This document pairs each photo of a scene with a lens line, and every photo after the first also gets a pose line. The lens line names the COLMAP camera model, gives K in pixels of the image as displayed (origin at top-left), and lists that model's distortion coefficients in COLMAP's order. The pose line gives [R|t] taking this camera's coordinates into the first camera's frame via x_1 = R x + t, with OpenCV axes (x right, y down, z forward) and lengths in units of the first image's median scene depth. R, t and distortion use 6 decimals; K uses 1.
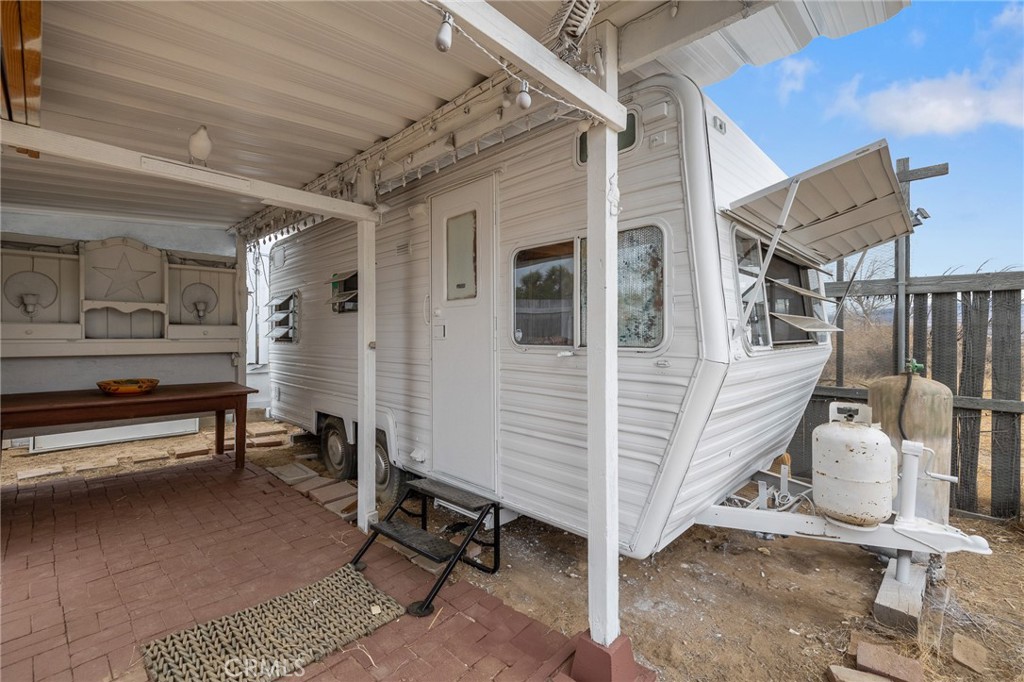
lens RADIAL K [[444.7, 0, 490.8], [0, 444.7, 341.3], [0, 0, 1]] dist [0.000216, 0.000042]
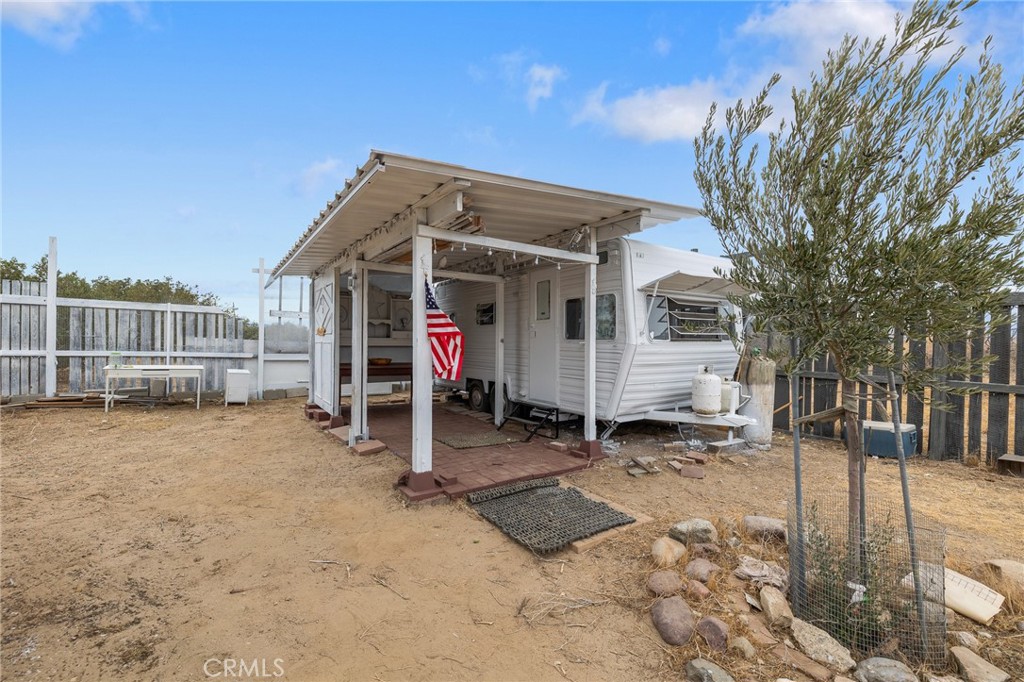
lens RADIAL K [[444.7, 0, 490.8], [0, 444.7, 341.3], [0, 0, 1]] dist [0.000216, 0.000042]
pose [[0.977776, 0.007095, -0.209530, 0.129217], [-0.009941, 0.999872, -0.012533, 0.039446], [0.209415, 0.014337, 0.977722, -1.098700]]
